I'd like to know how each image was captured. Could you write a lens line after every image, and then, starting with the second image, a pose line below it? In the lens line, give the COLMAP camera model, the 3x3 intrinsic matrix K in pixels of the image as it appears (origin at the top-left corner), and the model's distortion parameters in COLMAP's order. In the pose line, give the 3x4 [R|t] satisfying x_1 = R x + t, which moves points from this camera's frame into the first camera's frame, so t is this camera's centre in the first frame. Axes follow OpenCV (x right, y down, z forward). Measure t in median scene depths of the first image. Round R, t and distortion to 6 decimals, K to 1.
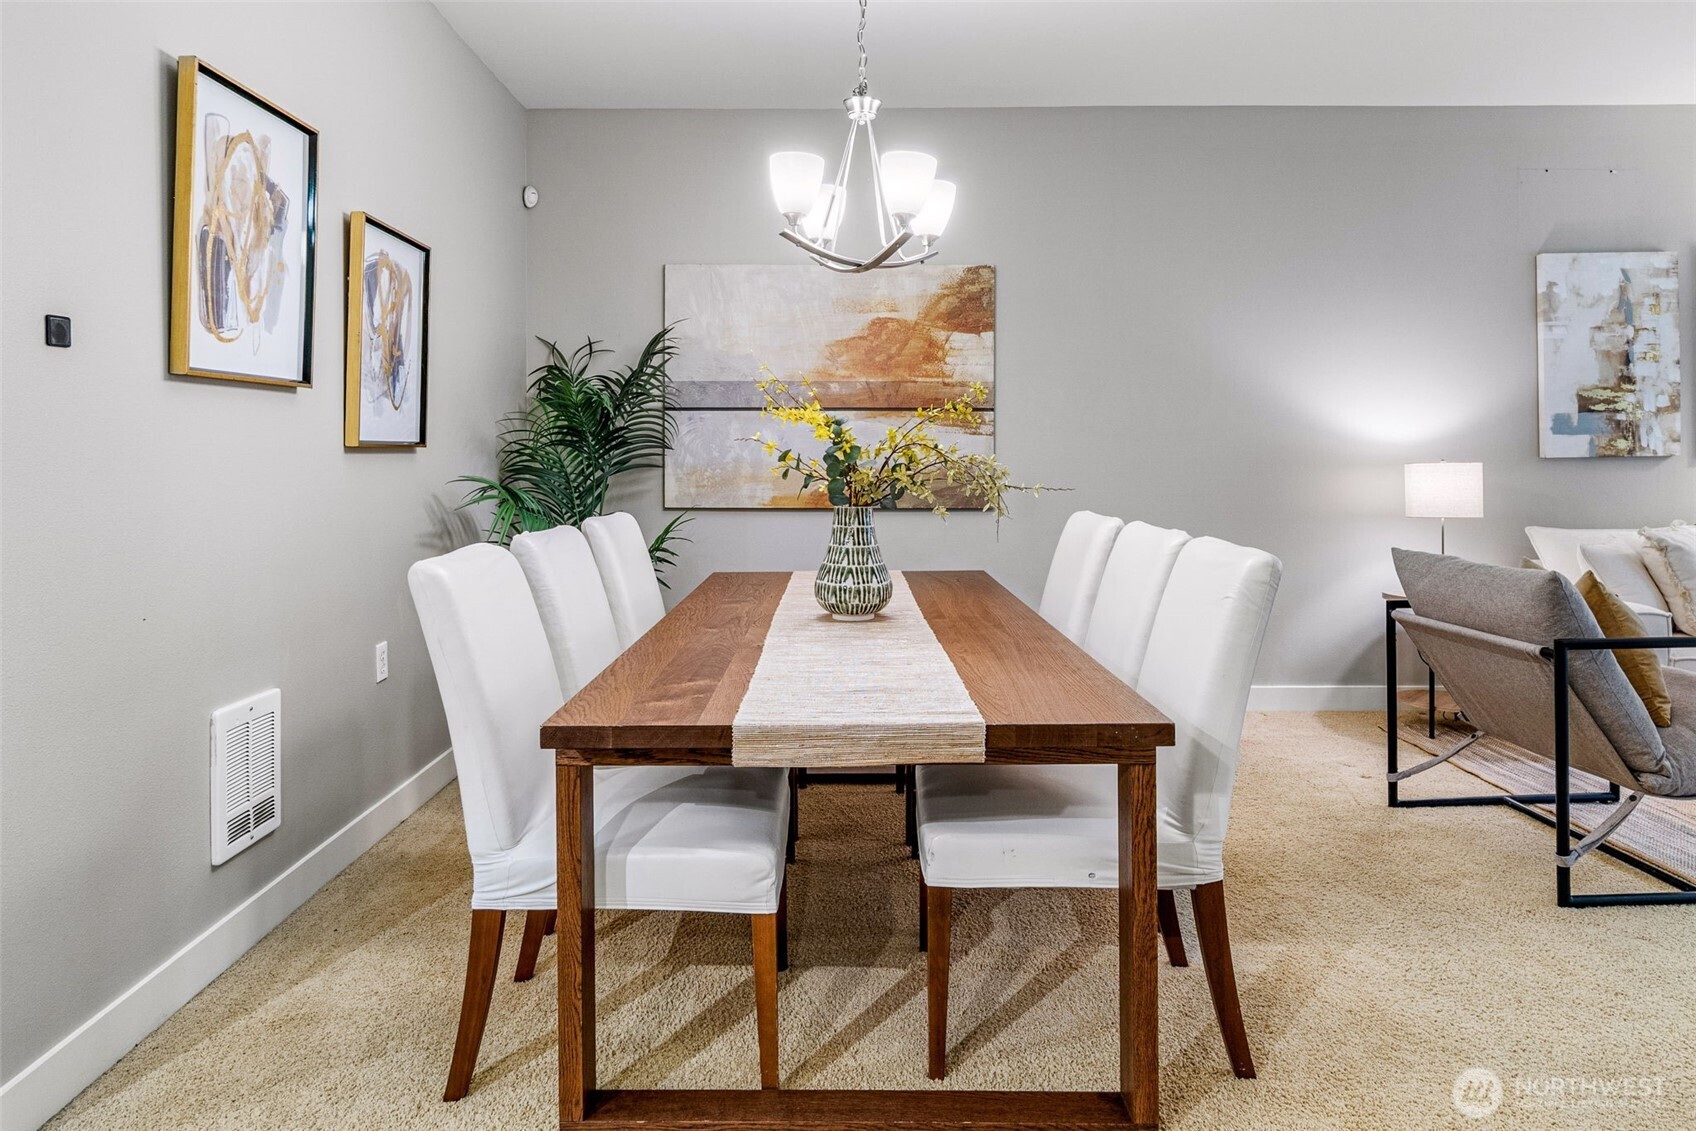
lens RADIAL K [[1036.5, 0, 805.0], [0, 1036.5, 463.0], [0, 0, 1]] dist [-0.005711, -0.001981]
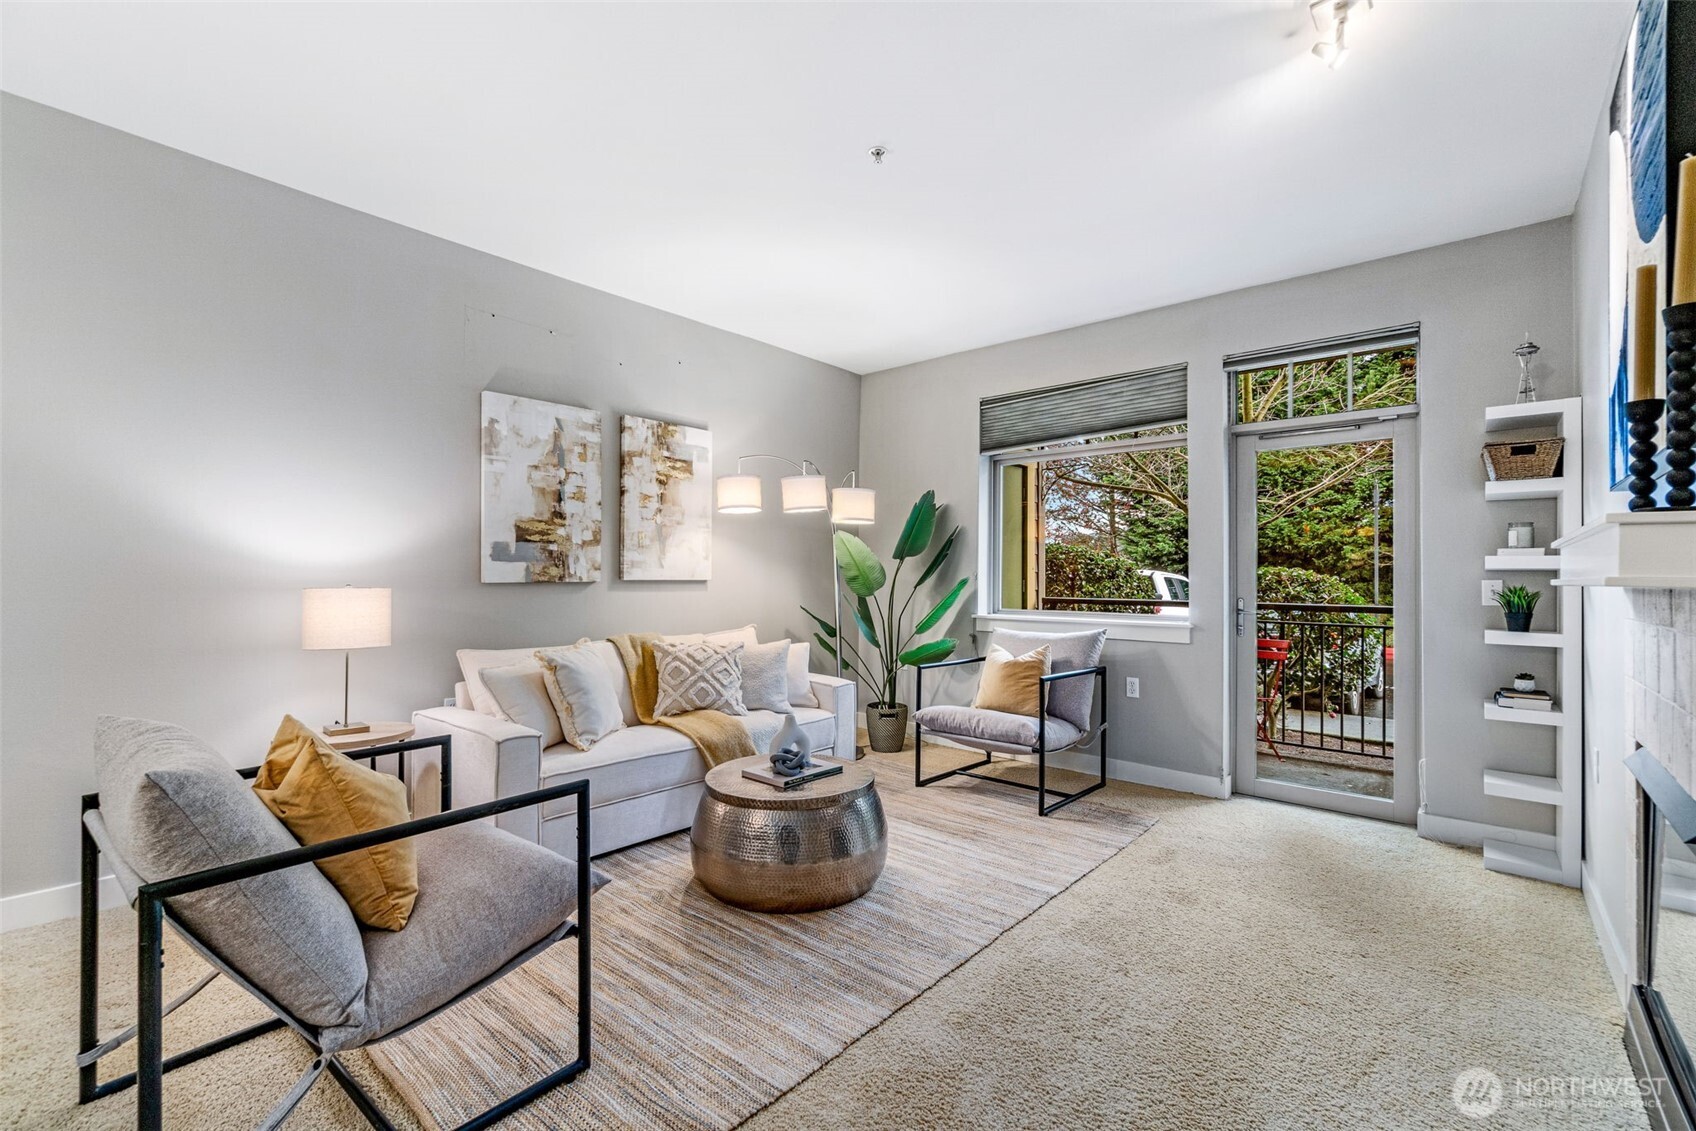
lens RADIAL K [[755.9, 0, 842.4], [0, 755.9, 574.8], [0, 0, 1]] dist [-0.004185, -0.001331]
pose [[0.644730, 0.015588, 0.764251, 0.506277], [-0.008396, 0.999876, -0.013312, -0.008275], [-0.764364, 0.002166, 0.644781, 0.307540]]
